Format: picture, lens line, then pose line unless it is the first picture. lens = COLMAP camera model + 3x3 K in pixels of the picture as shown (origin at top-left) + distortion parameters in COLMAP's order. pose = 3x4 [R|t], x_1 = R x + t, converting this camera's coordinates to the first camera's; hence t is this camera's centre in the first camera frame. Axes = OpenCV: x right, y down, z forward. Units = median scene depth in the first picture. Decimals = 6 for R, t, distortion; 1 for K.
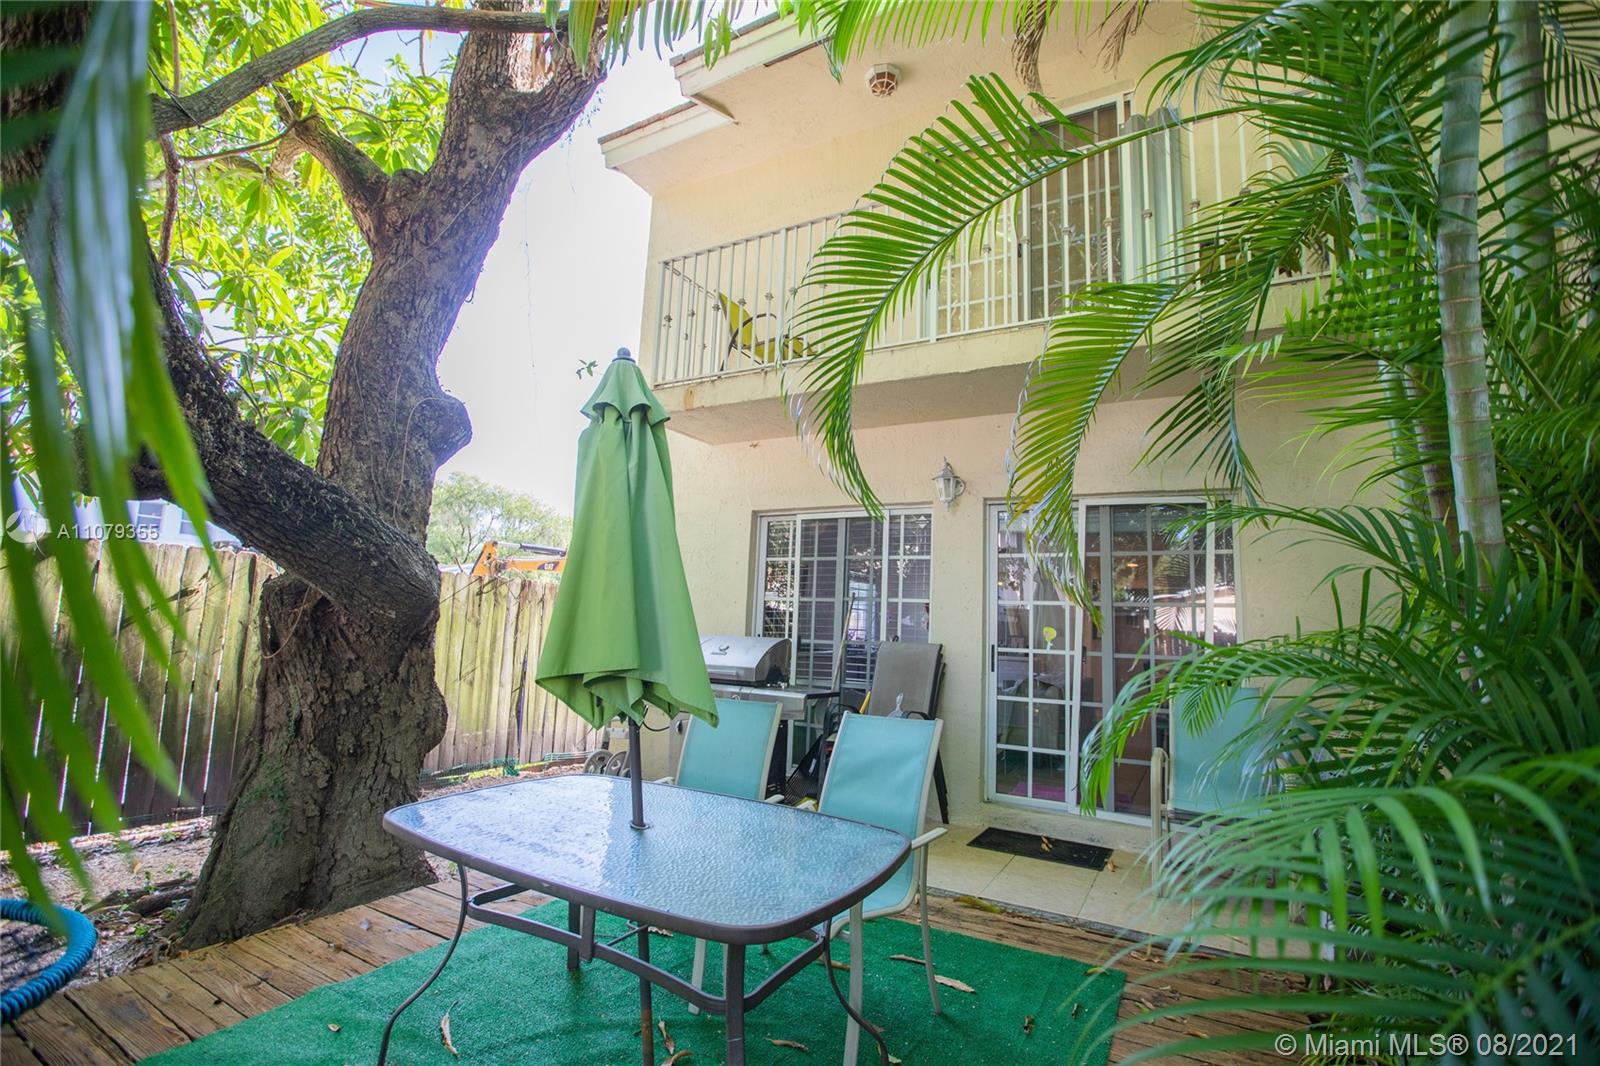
lens RADIAL K [[723.1, 0, 796.3], [0, 723.1, 535.1], [0, 0, 1]] dist [-0.048606, 0.015653]
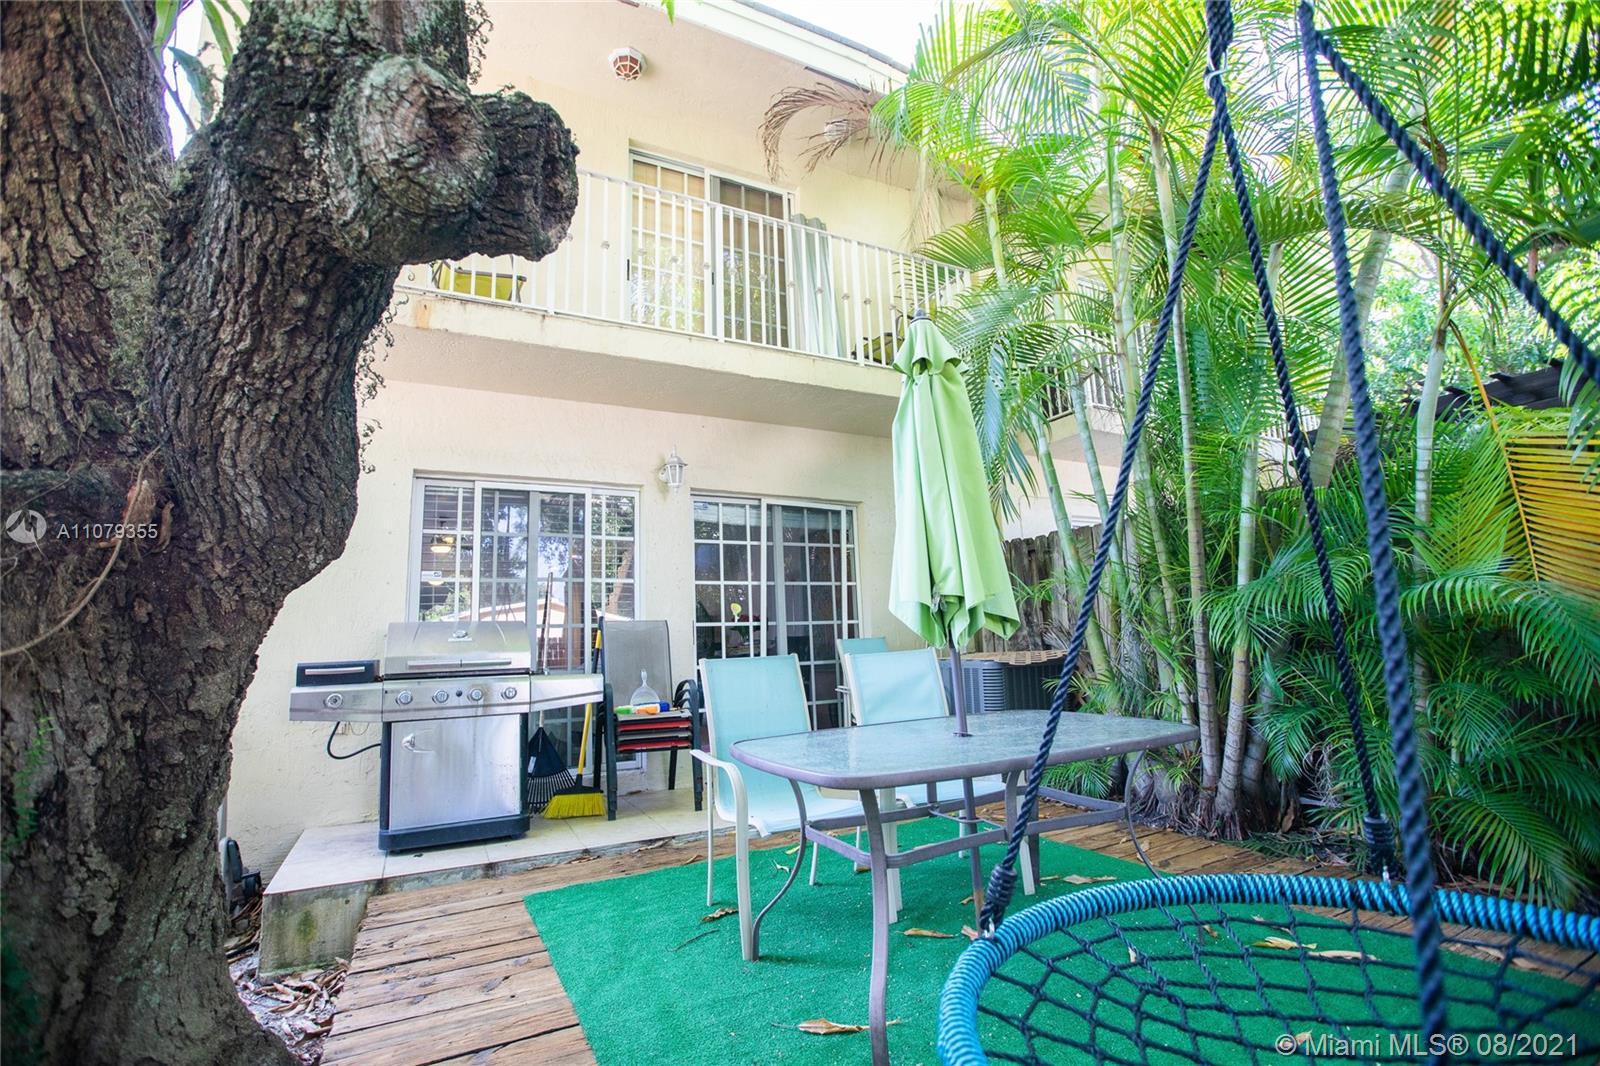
lens RADIAL K [[723.1, 0, 796.3], [0, 723.1, 535.1], [0, 0, 1]] dist [-0.048606, 0.015653]
pose [[0.539291, 0.069780, 0.839223, -0.604085], [-0.049728, 0.997461, -0.050982, 0.071935], [-0.840650, -0.014239, 0.541392, 0.274954]]
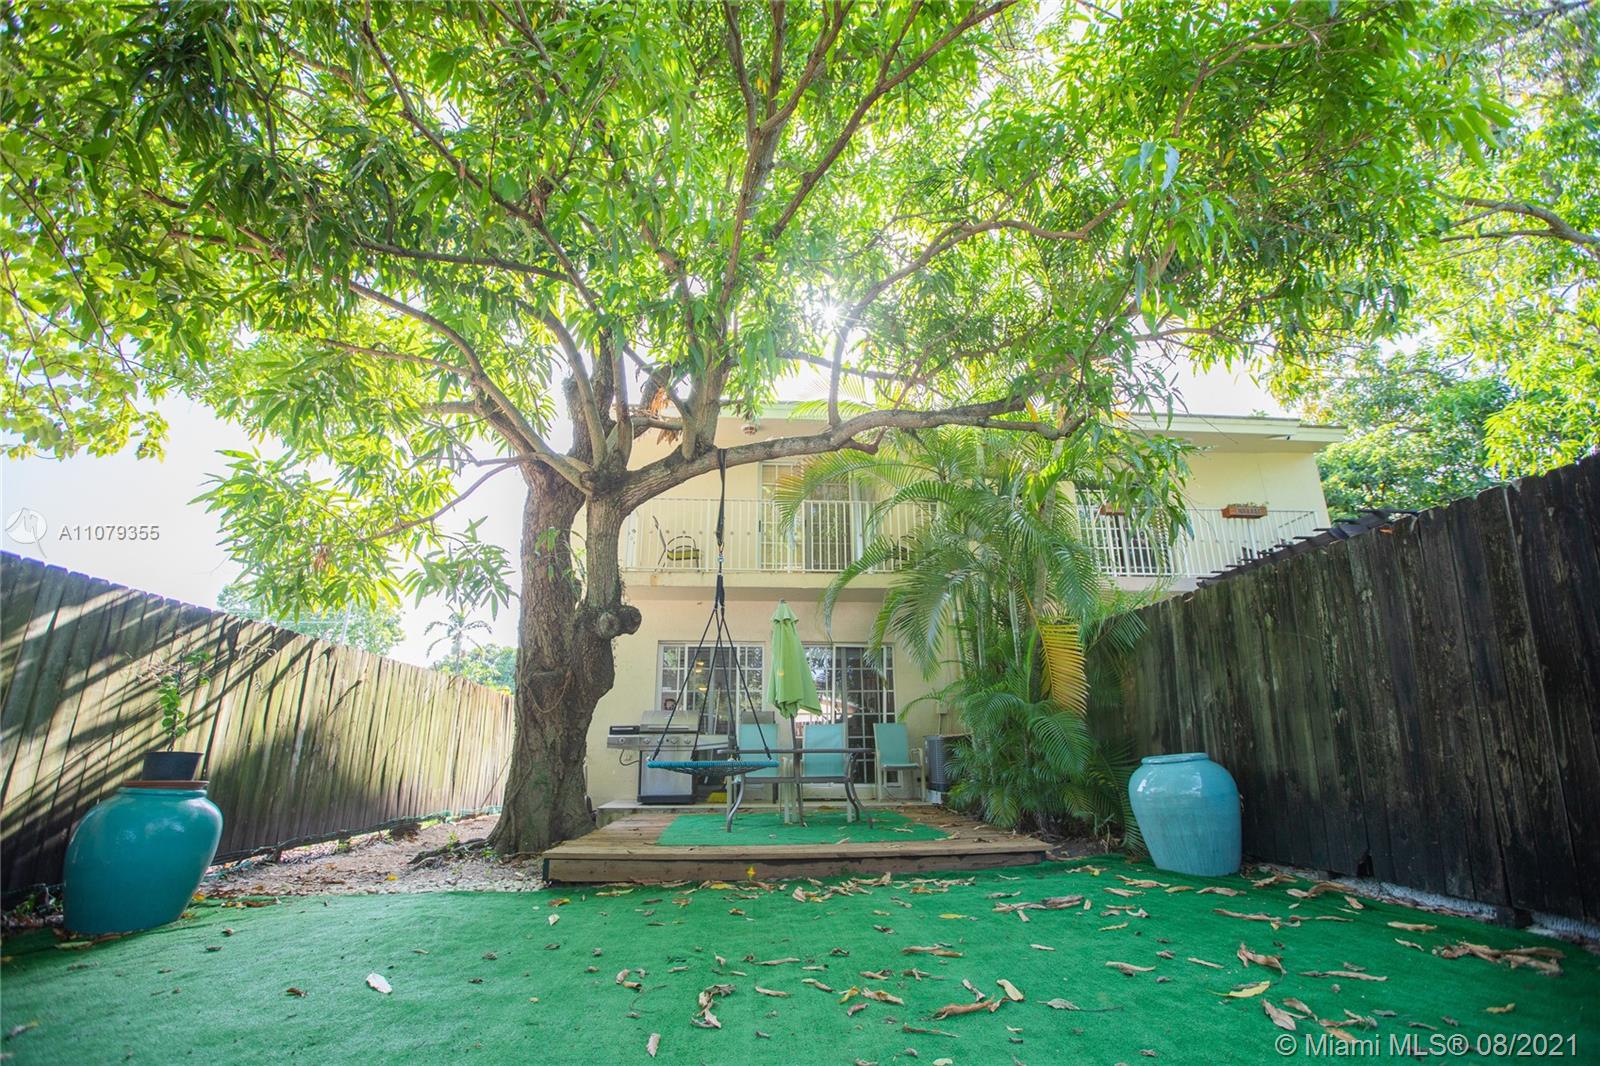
lens RADIAL K [[723.1, 0, 796.3], [0, 723.1, 535.1], [0, 0, 1]] dist [-0.048606, 0.015653]
pose [[0.831007, 0.119024, 0.543378, -0.949510], [-0.031693, 0.985384, -0.167373, -0.002698], [-0.555358, 0.121867, 0.822634, -0.817508]]
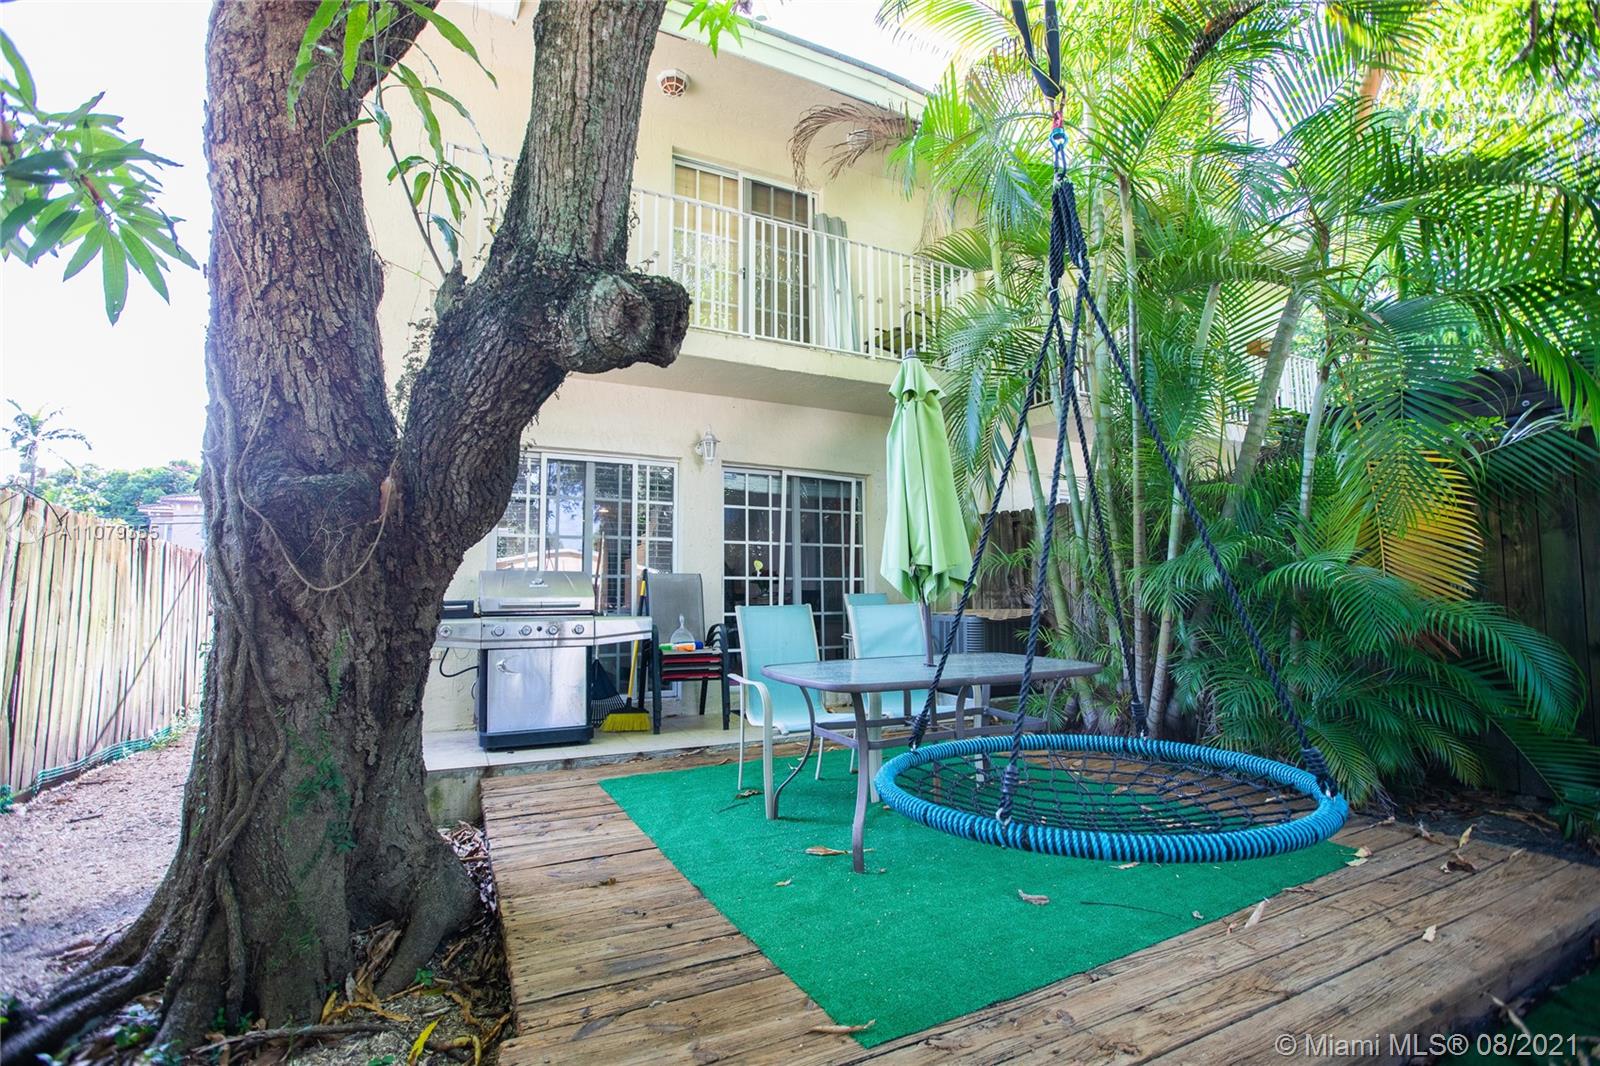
lens RADIAL K [[723.1, 0, 796.3], [0, 723.1, 535.1], [0, 0, 1]] dist [-0.048606, 0.015653]
pose [[0.553715, 0.031069, 0.832126, -0.766956], [-0.077059, 0.996927, 0.014055, 0.054410], [-0.829133, -0.071906, 0.554408, 0.175450]]
